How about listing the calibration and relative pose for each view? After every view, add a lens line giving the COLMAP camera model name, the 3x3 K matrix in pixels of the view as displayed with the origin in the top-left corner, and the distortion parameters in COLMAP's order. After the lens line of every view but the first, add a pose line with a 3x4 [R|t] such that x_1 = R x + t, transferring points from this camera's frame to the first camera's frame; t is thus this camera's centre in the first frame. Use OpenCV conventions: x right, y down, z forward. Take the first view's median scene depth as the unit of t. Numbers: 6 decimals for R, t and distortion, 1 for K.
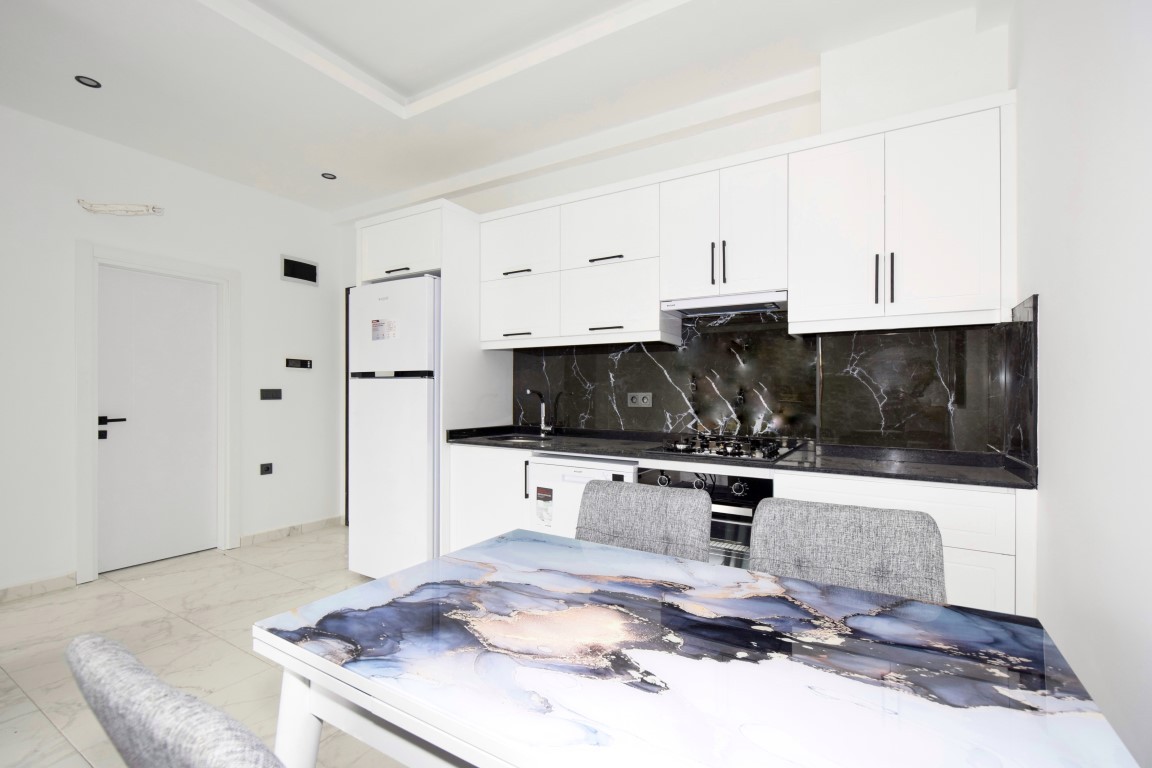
lens RADIAL K [[506.5, 0, 576.0], [0, 506.5, 384.0], [0, 0, 1]] dist [-0.001181, -0.000096]
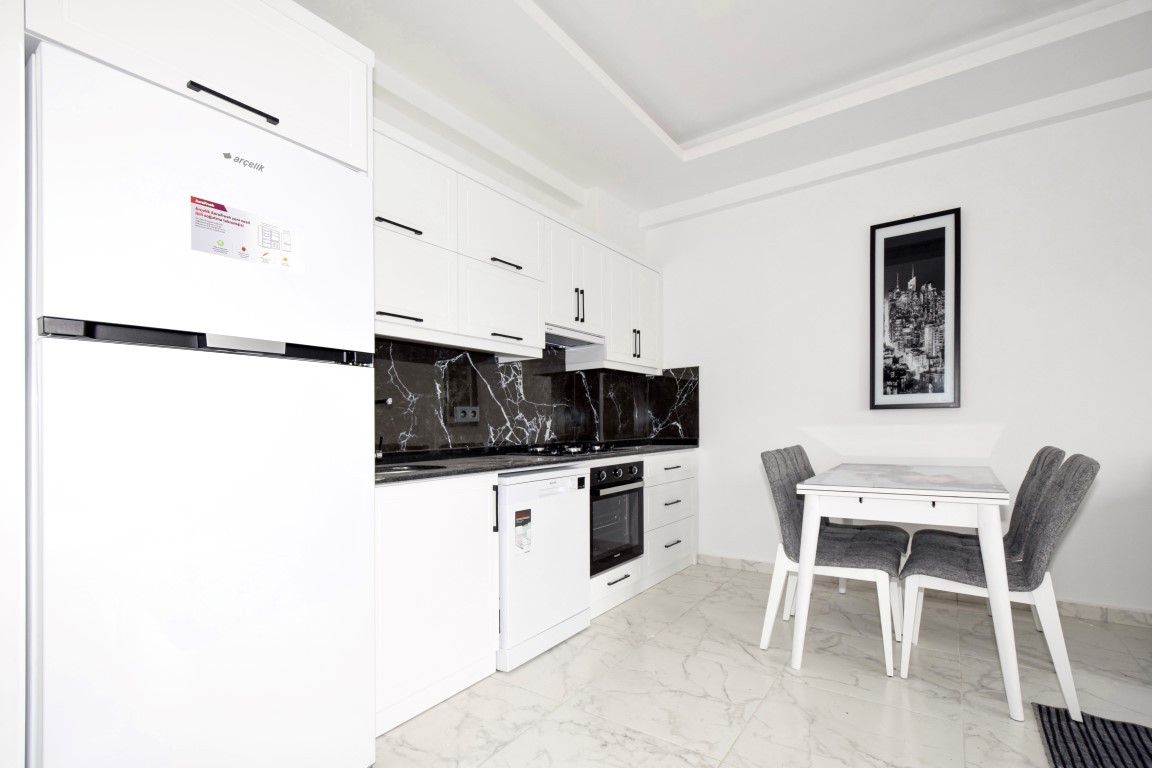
lens RADIAL K [[500.1, 0, 588.2], [0, 500.1, 416.1], [0, 0, 1]] dist [-0.009831, -0.000472]
pose [[0.068807, 0.011354, 0.997565, -0.798585], [0.000502, 0.999935, -0.011416, 0.046117], [-0.997630, 0.001286, 0.068797, 0.723782]]
